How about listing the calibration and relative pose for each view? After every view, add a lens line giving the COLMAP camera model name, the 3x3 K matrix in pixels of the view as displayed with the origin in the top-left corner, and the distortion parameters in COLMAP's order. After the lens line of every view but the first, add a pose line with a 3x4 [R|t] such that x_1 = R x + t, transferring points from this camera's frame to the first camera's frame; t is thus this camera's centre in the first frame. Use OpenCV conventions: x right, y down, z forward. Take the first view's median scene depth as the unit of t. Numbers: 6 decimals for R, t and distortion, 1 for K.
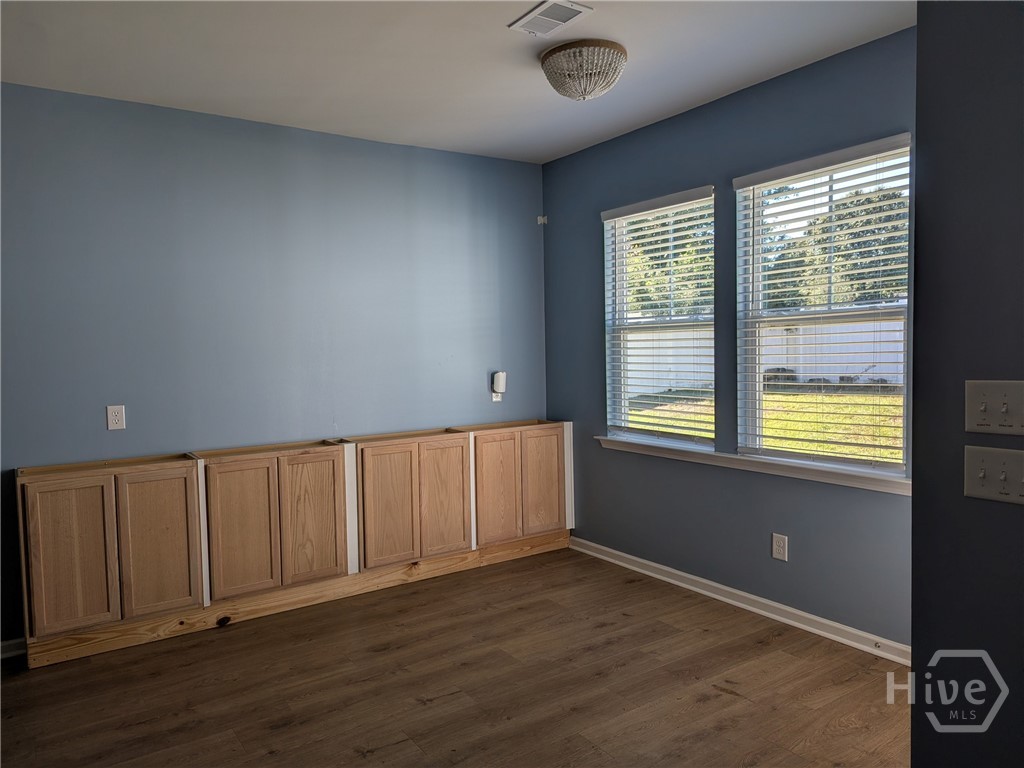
lens RADIAL K [[716.6, 0, 505.9], [0, 716.6, 386.4], [0, 0, 1]] dist [0.068139, -0.061170]
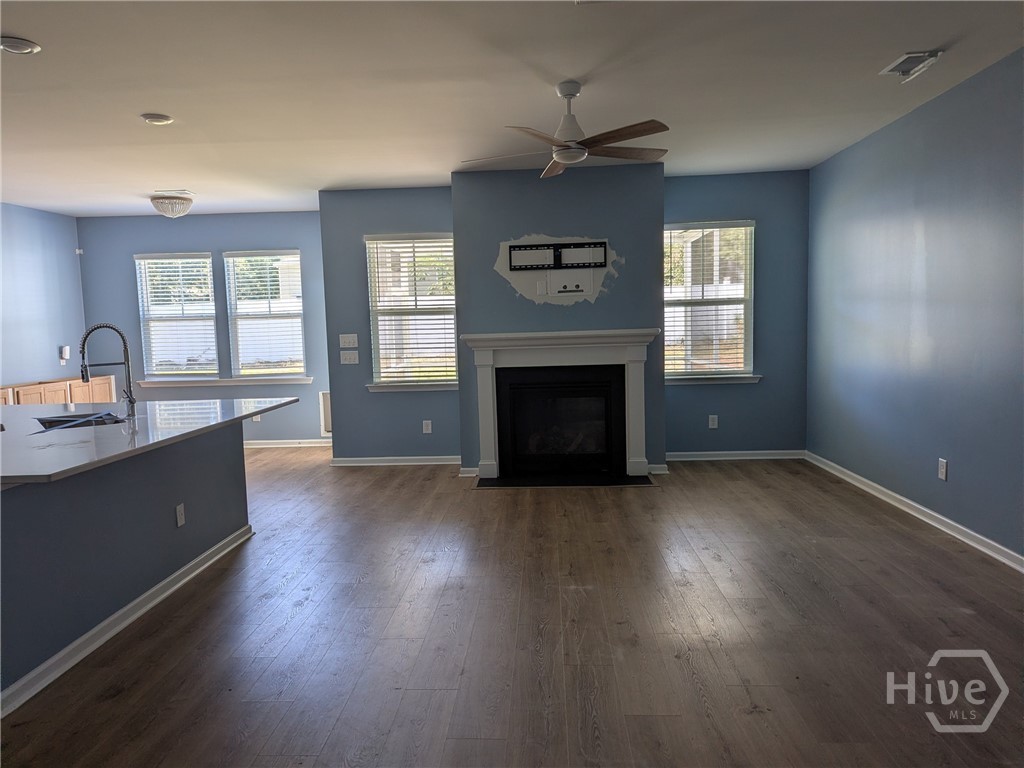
lens RADIAL K [[716.6, 0, 505.9], [0, 716.6, 386.4], [0, 0, 1]] dist [0.068139, -0.061170]
pose [[0.600959, -0.065019, 0.796631, -0.761024], [0.057334, 0.997625, 0.038172, 0.067407], [-0.797221, 0.022735, 0.603259, -0.805345]]
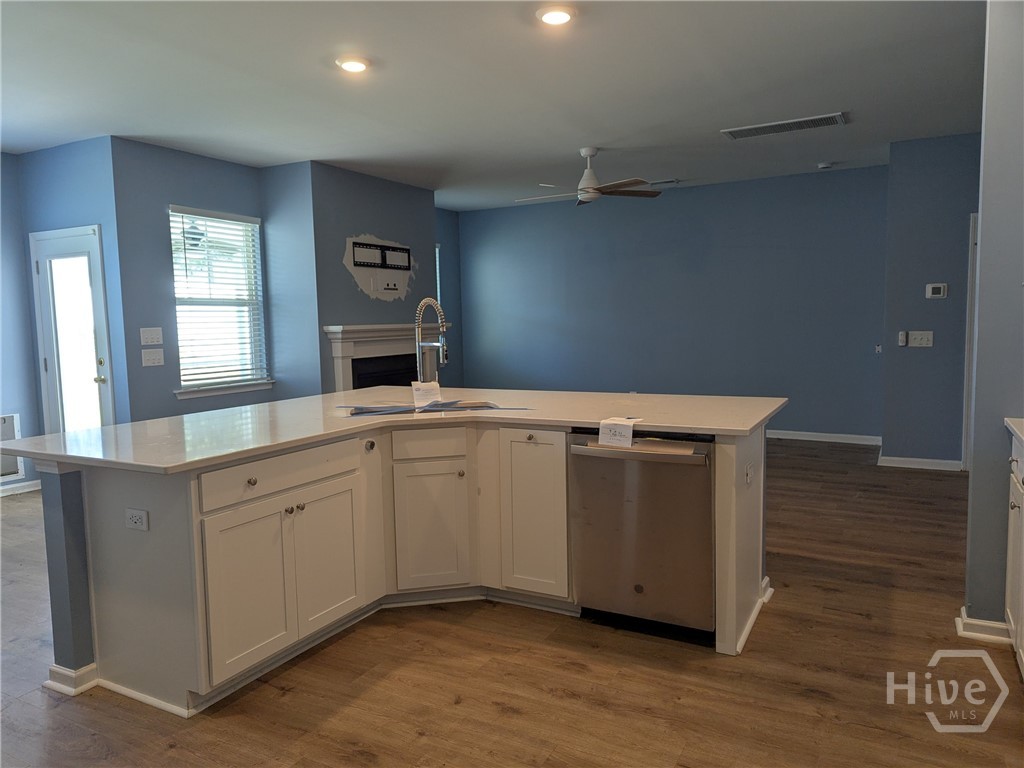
lens RADIAL K [[716.6, 0, 505.9], [0, 716.6, 386.4], [0, 0, 1]] dist [0.068139, -0.061170]
pose [[-0.454564, -0.049389, 0.889344, -1.073869], [0.080768, 0.992063, 0.096376, 0.024719], [-0.887045, 0.115639, -0.446966, 0.399863]]
